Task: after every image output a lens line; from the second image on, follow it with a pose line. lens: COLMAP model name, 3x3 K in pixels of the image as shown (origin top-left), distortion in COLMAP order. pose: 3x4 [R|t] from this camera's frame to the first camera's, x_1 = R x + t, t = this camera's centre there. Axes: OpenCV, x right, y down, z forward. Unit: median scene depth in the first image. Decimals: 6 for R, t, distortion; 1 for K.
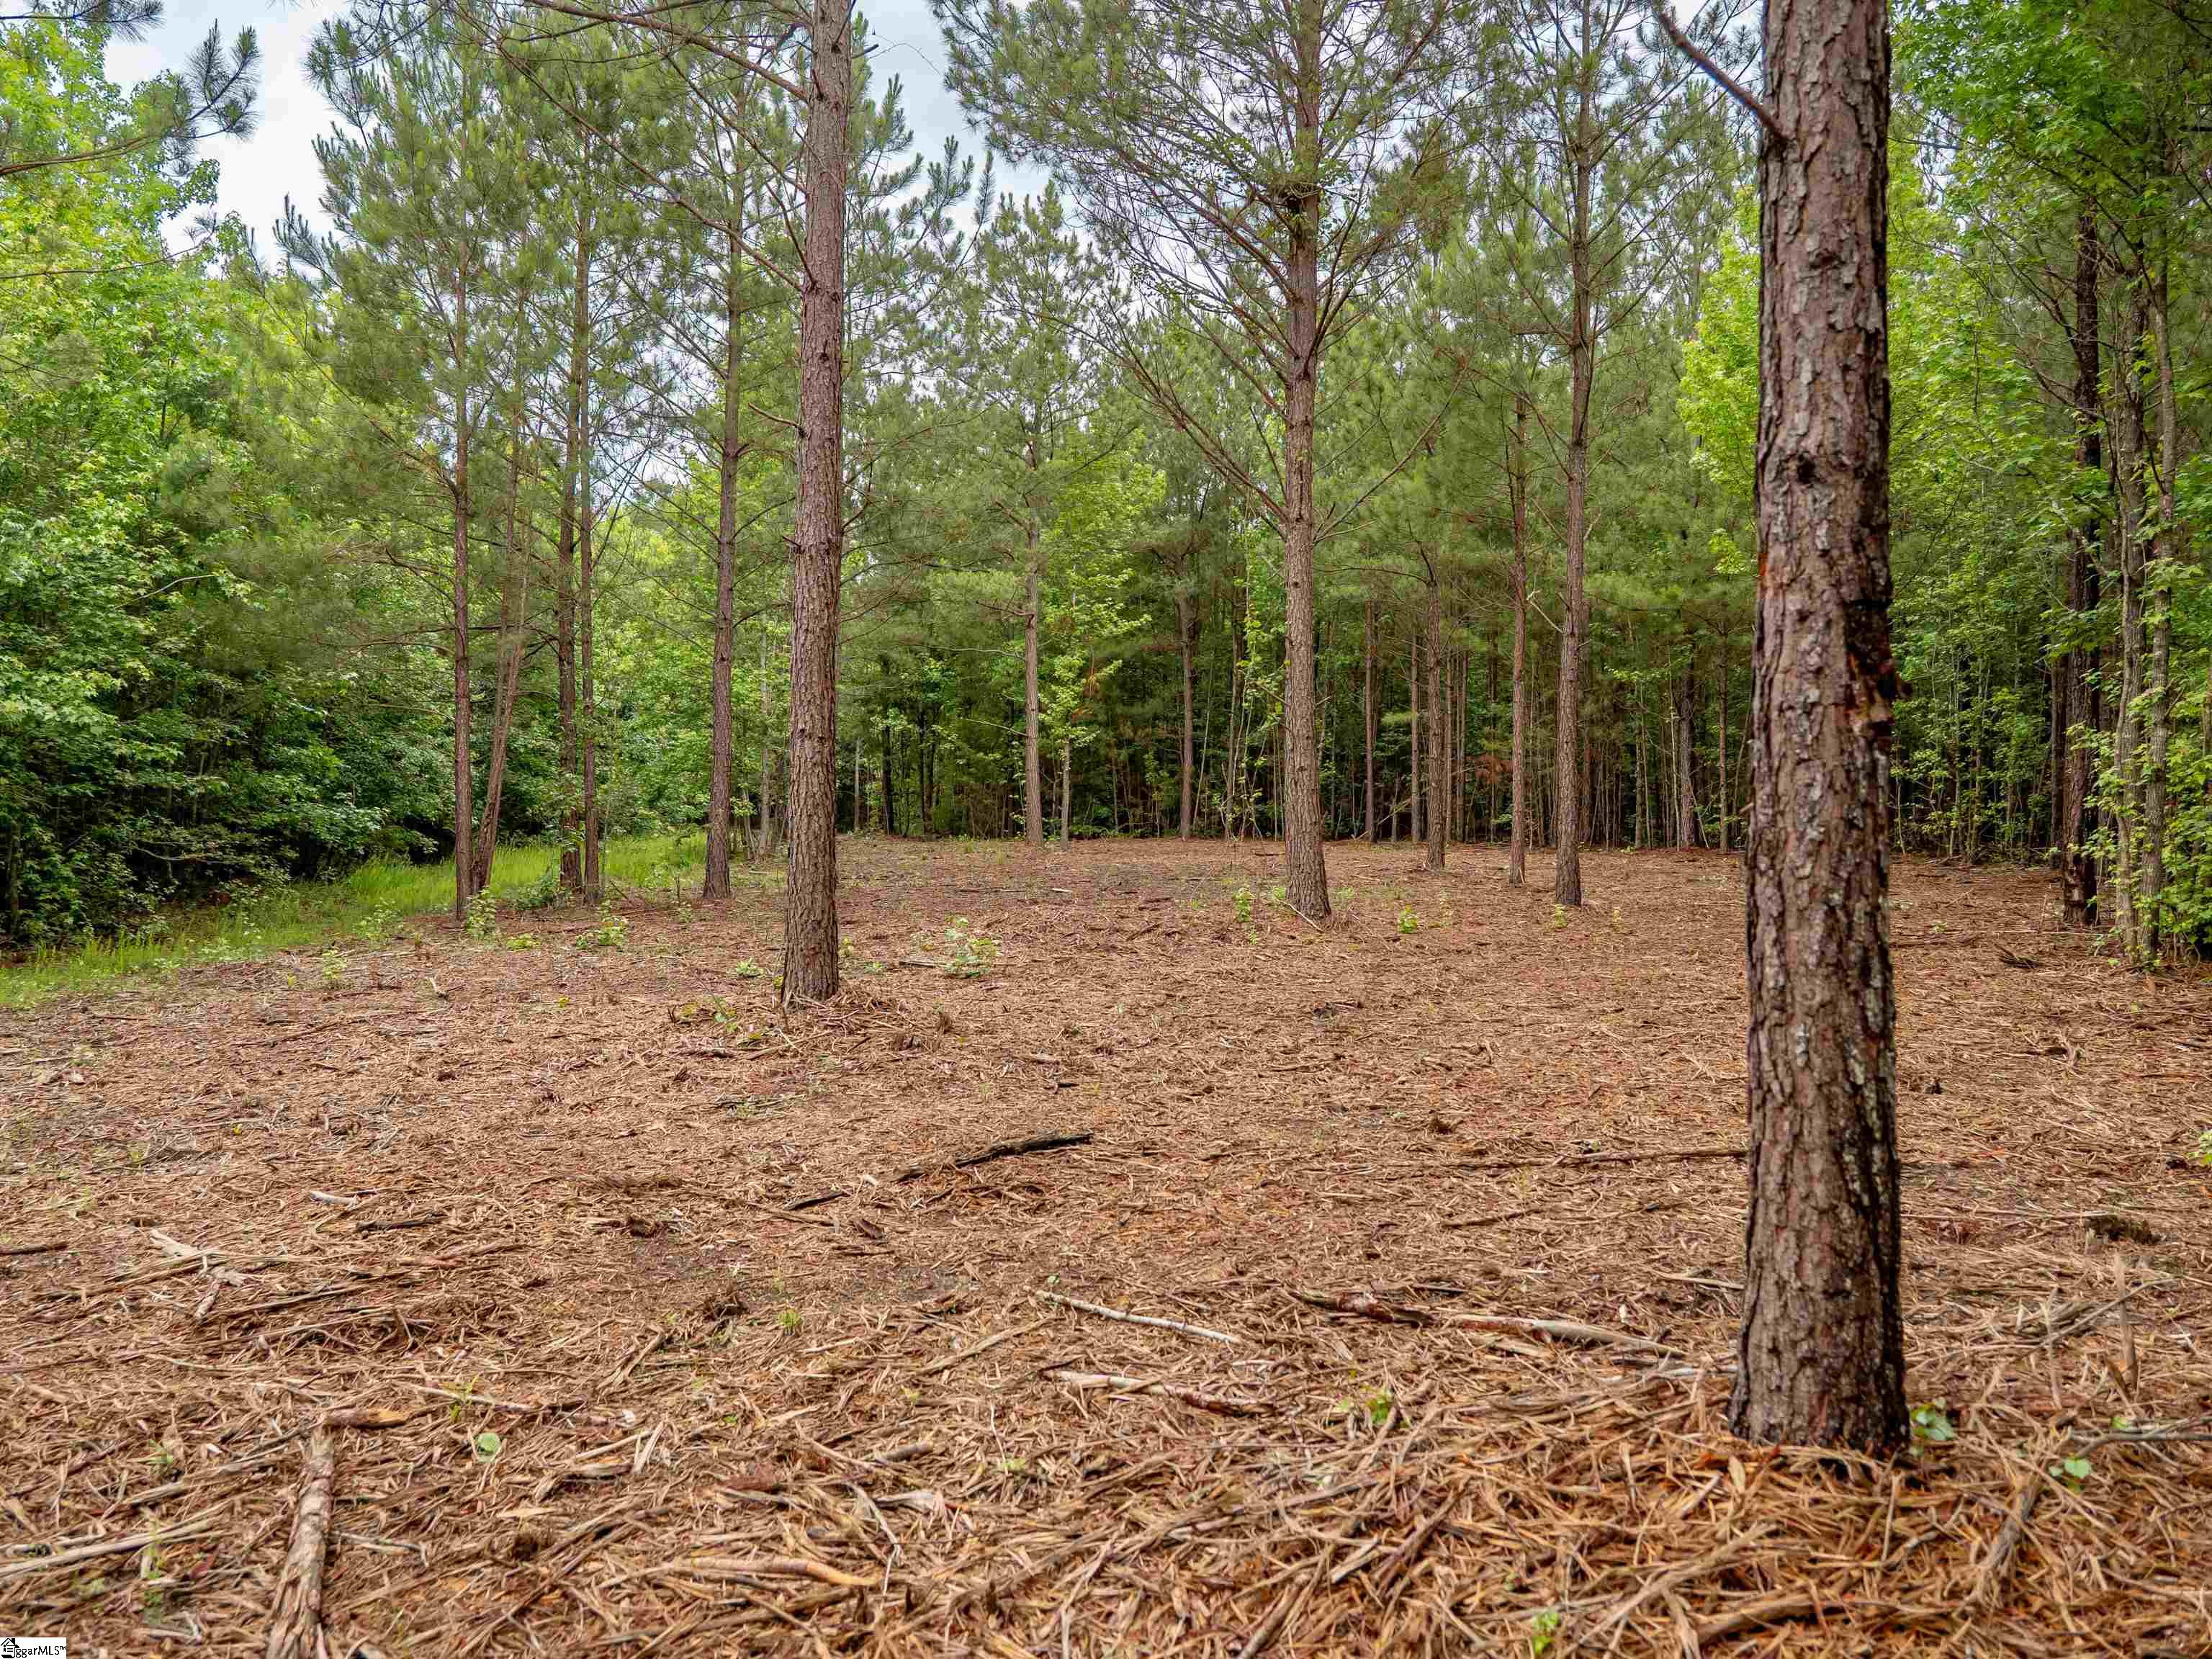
lens RADIAL K [[1739.1, 0, 1106.0], [0, 1739.1, 829.5], [0, 0, 1]] dist [-0.005475, -0.001571]
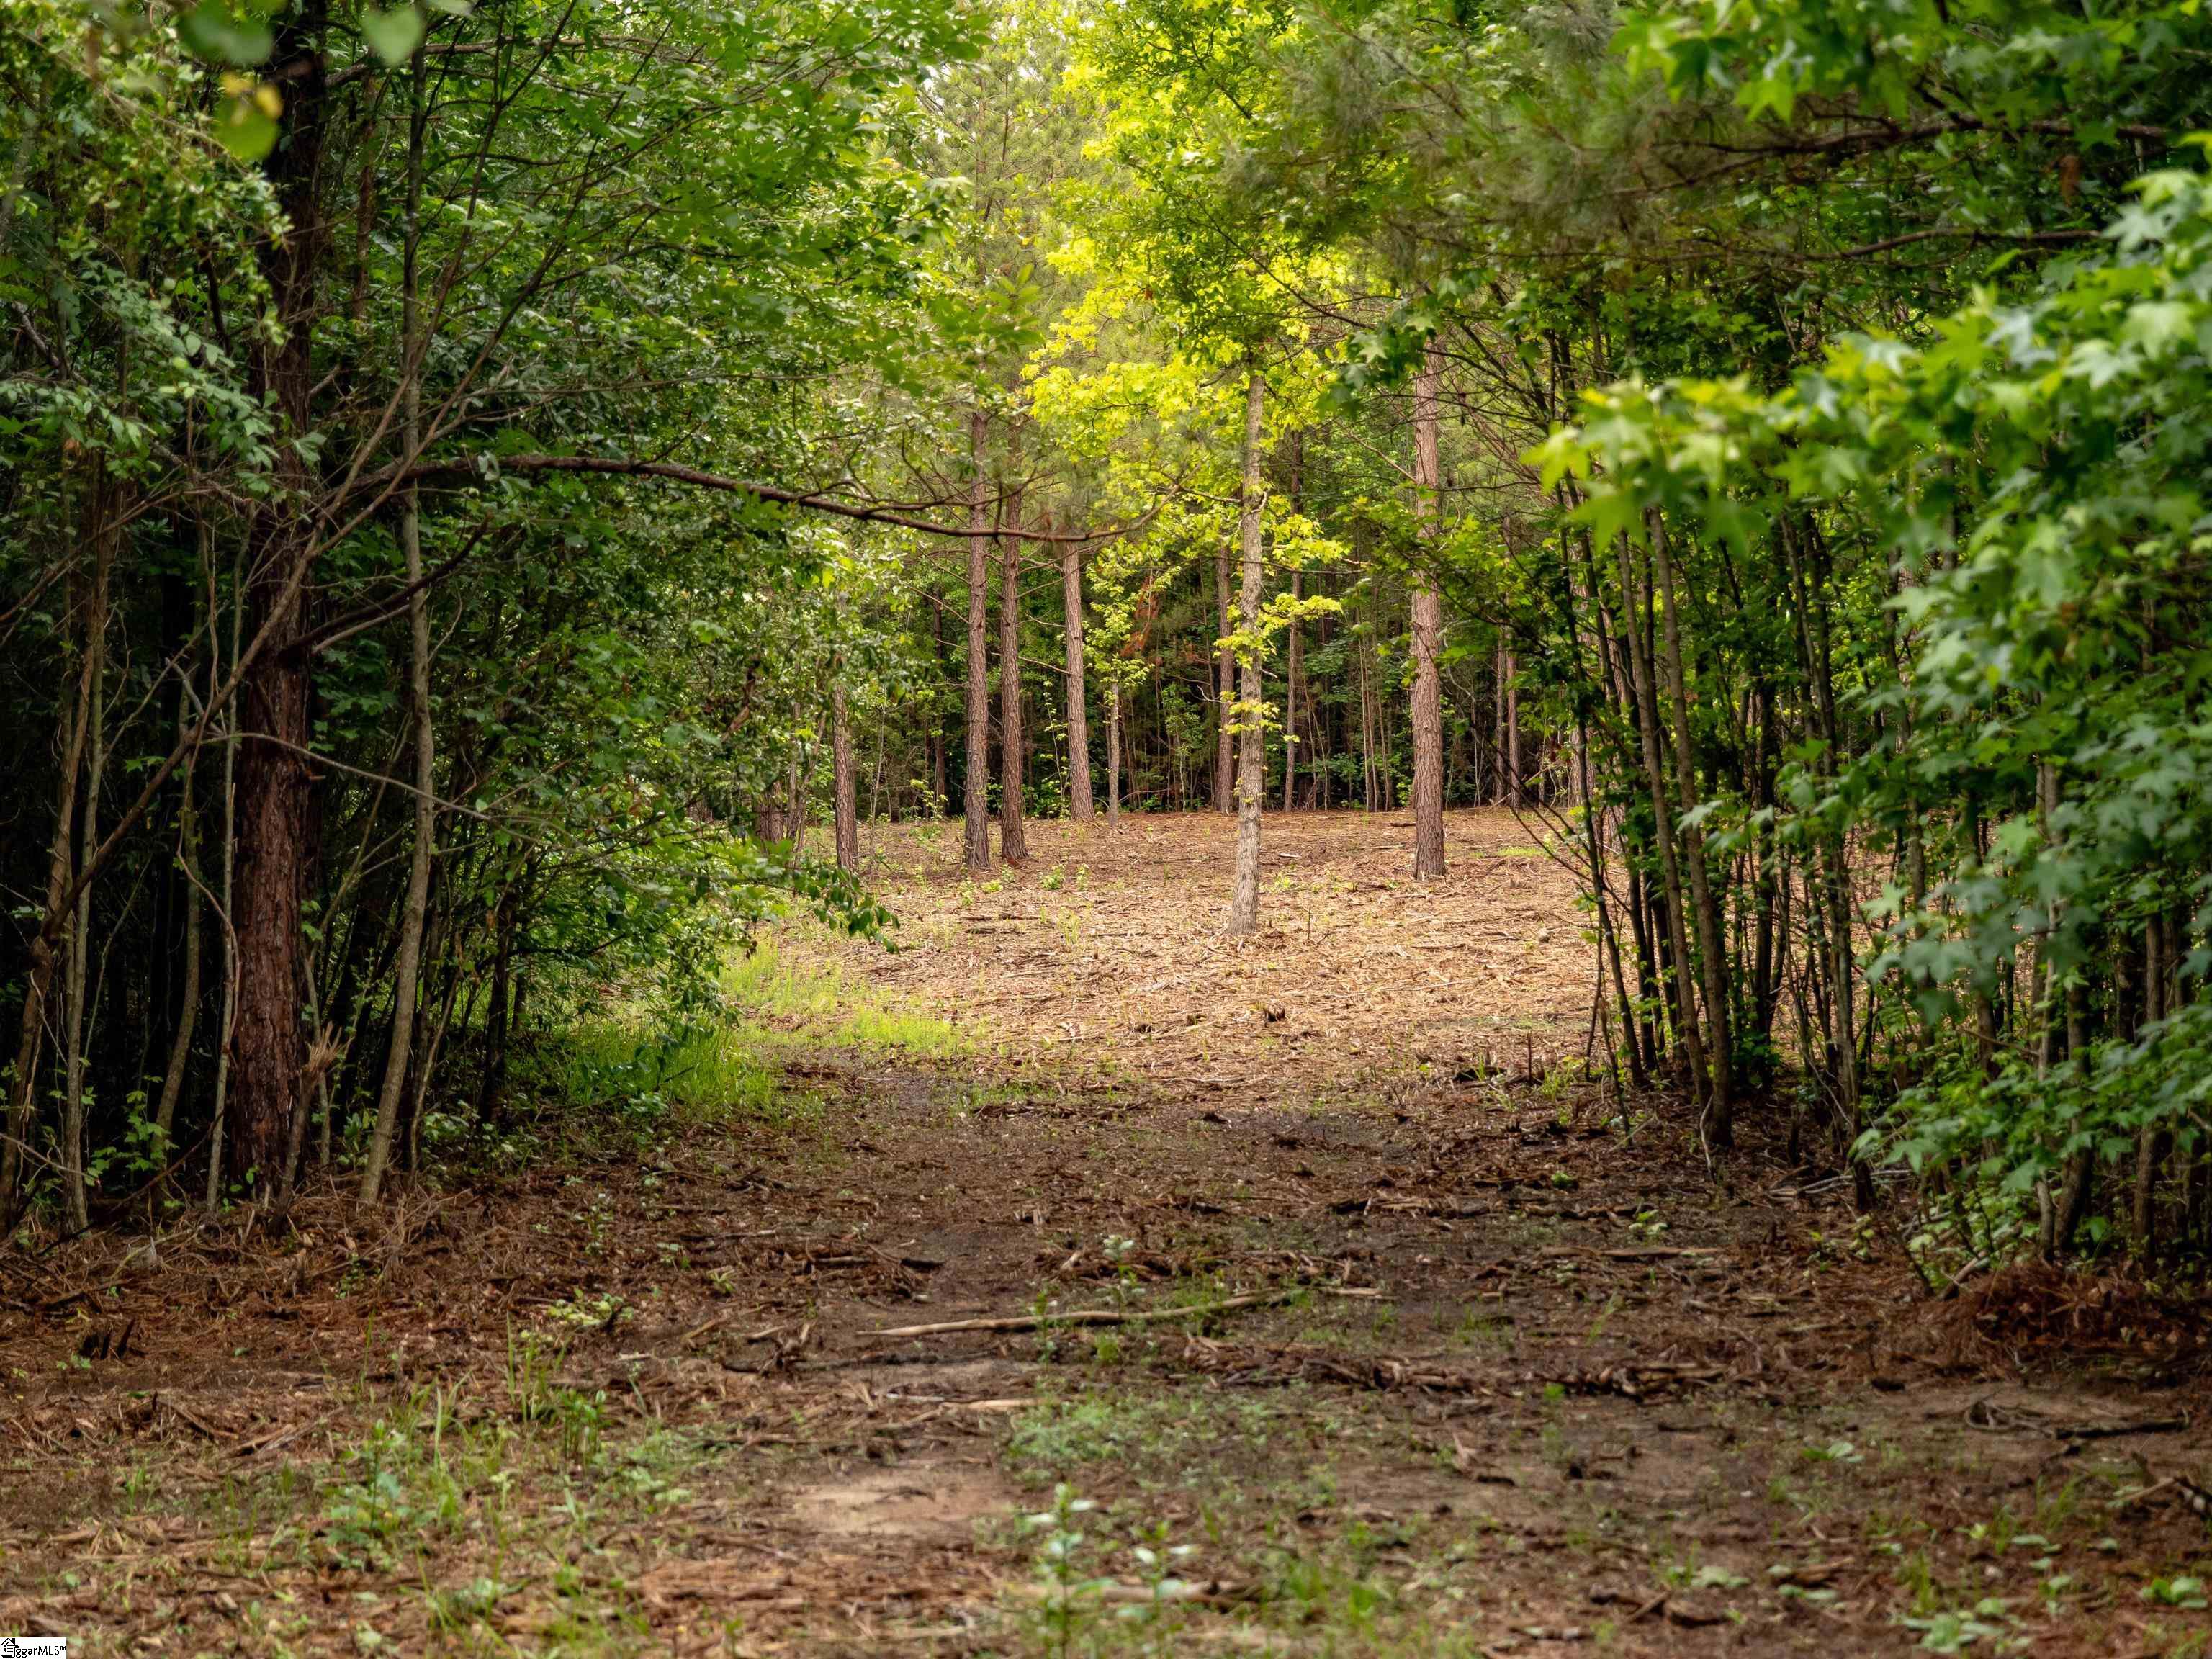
lens RADIAL K [[4450.0, 0, 1106.0], [0, 4450.0, 829.5], [0, 0, 1]] dist [0.006026, 0.003350]
pose [[0.991012, -0.023532, 0.131688, -0.281037], [0.023142, 0.999722, 0.004488, 0.004361], [-0.131757, -0.001400, 0.991281, -0.880301]]
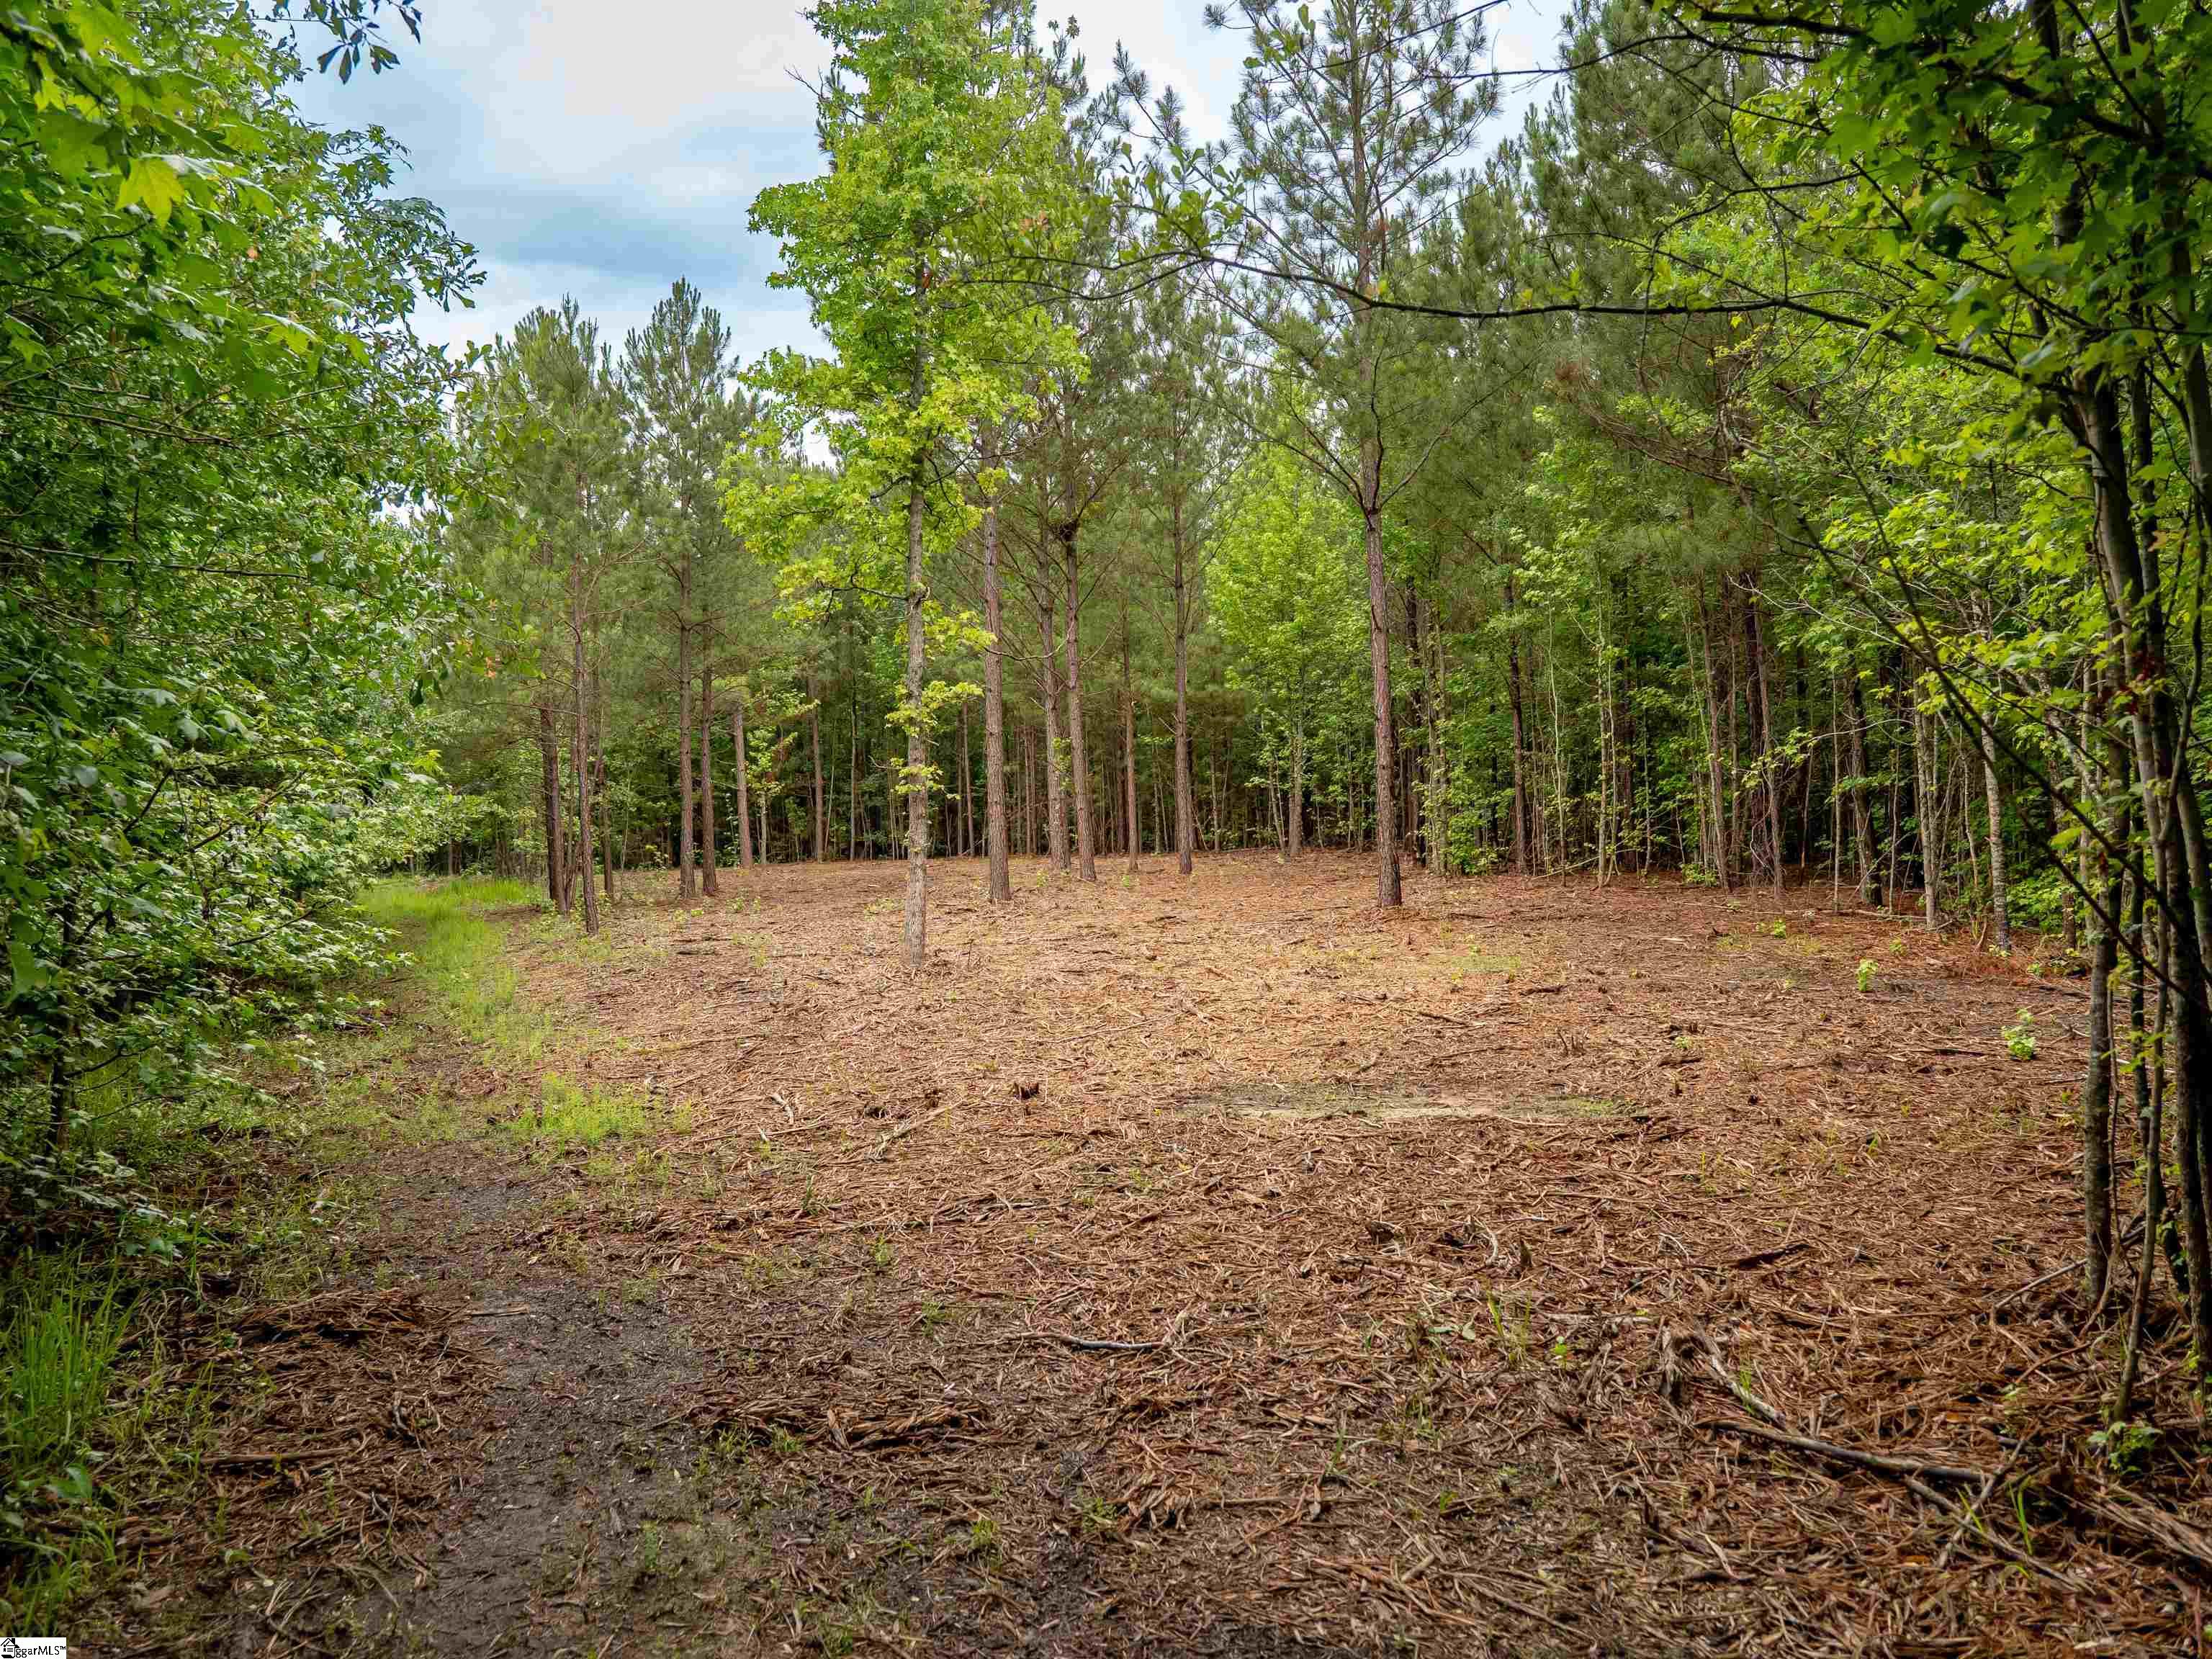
lens RADIAL K [[1739.1, 0, 1106.0], [0, 1739.1, 829.5], [0, 0, 1]] dist [-0.005475, -0.001571]
pose [[0.942997, -0.035906, 0.330859, -0.228712], [0.041679, 0.999077, -0.010370, 0.004572], [-0.330182, 0.023568, 0.943623, -0.401515]]
